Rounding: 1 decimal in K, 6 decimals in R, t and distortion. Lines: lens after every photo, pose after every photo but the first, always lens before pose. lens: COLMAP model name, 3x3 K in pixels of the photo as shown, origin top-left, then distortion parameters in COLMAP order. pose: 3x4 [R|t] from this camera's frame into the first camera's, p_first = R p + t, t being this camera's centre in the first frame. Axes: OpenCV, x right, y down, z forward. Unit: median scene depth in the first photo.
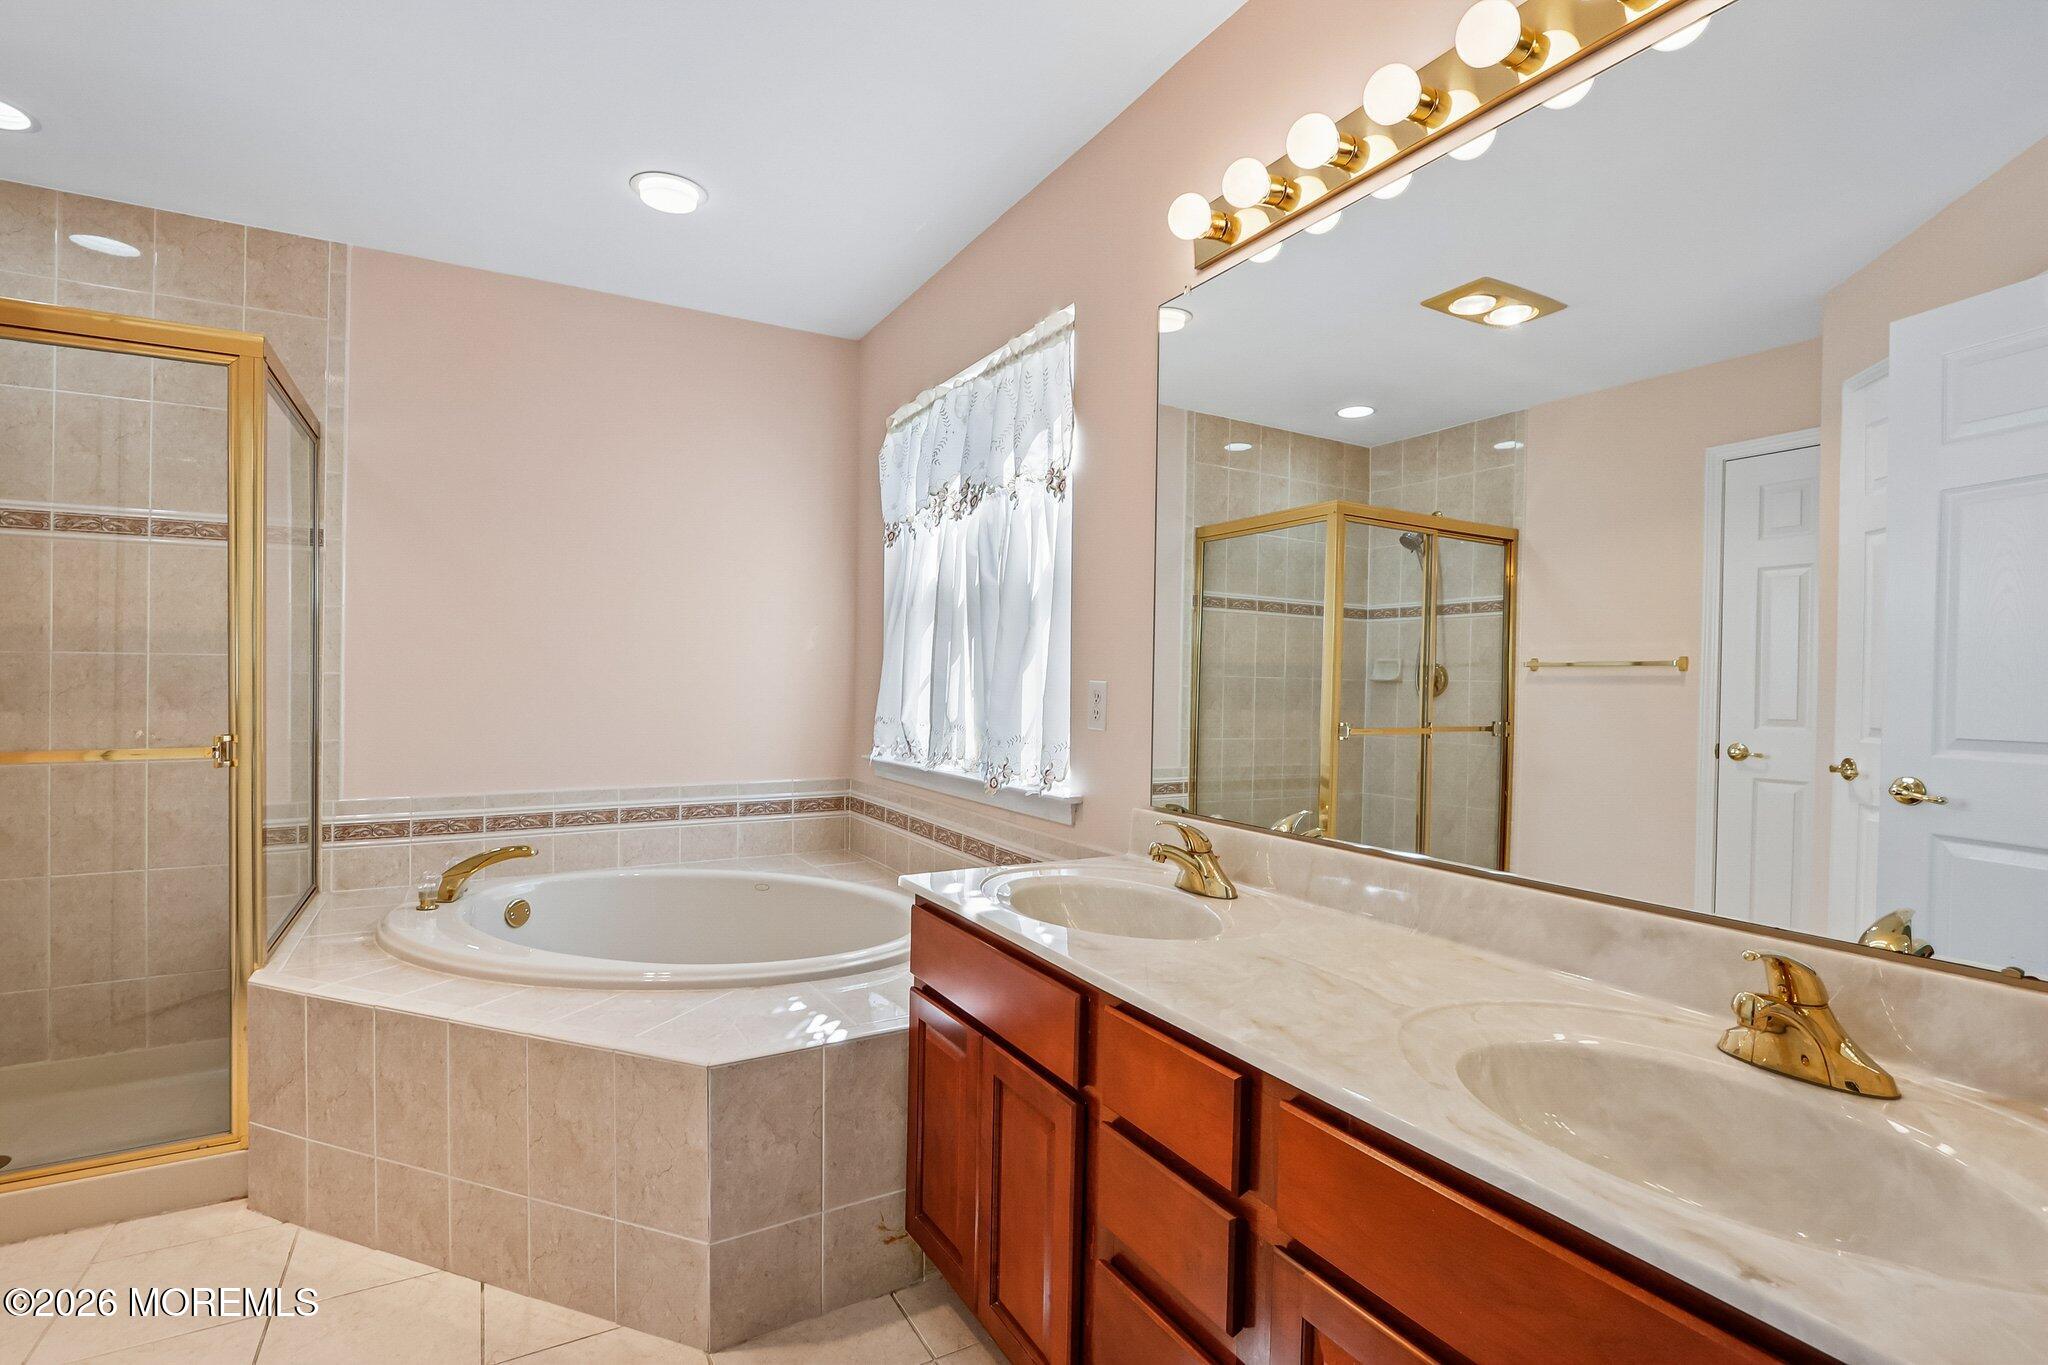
lens RADIAL K [[949.1, 0, 1022.1], [0, 949.1, 684.1], [0, 0, 1]] dist [-0.019979, 0.003851]
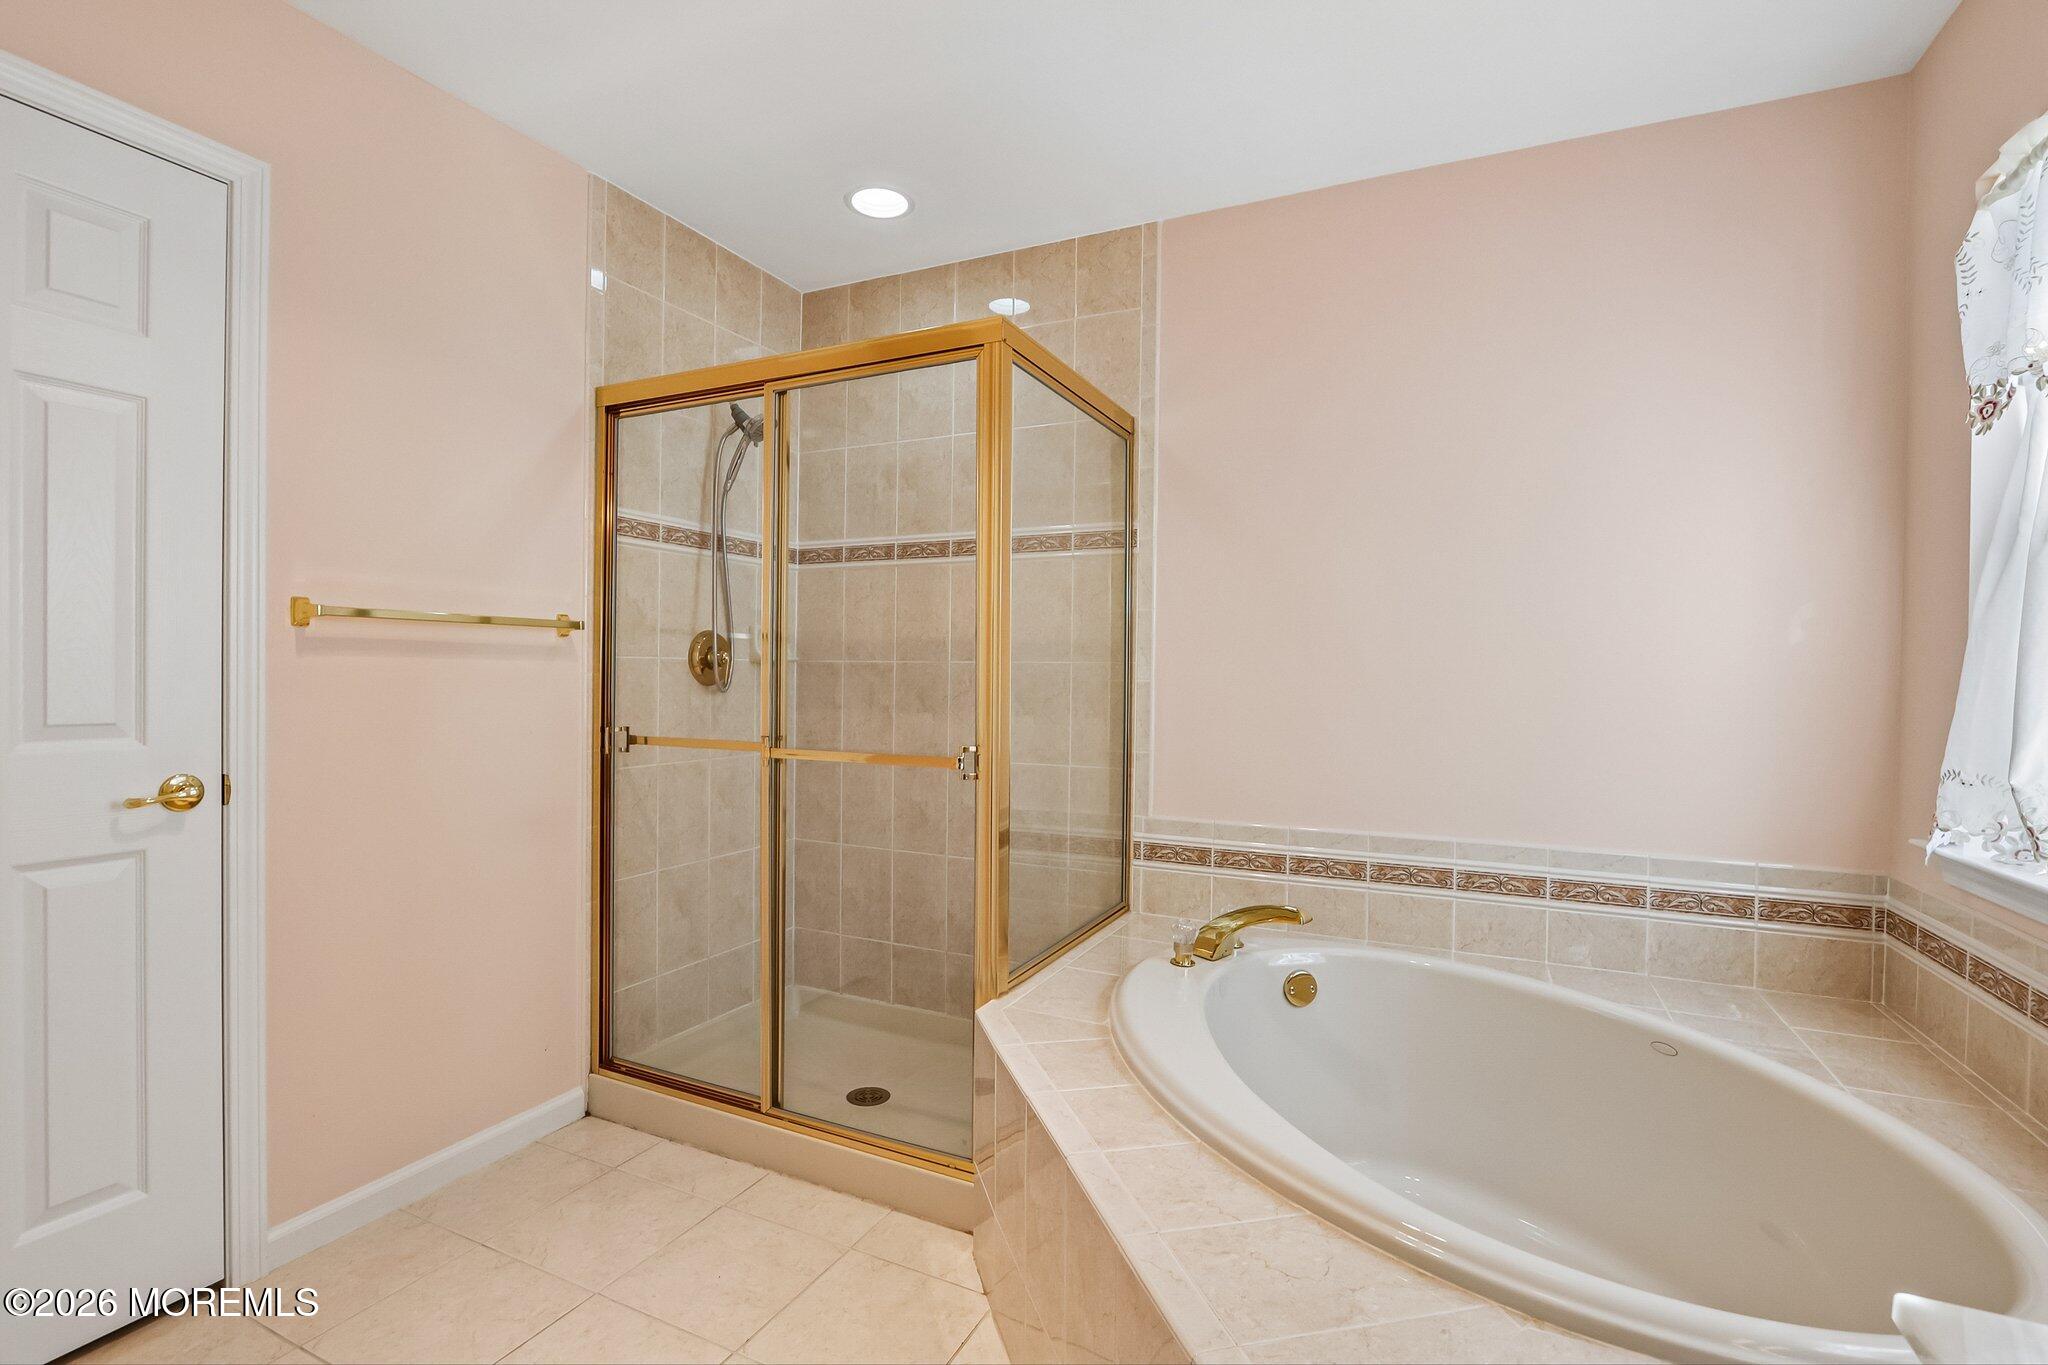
lens RADIAL K [[949.1, 0, 1007.3], [0, 949.1, 683.2], [0, 0, 1]] dist [-0.019979, 0.003851]
pose [[0.556697, 0.003820, -0.830707, -0.020582], [-0.013498, 0.999899, -0.004448, -0.003270], [0.830606, 0.013689, 0.556692, 0.355083]]
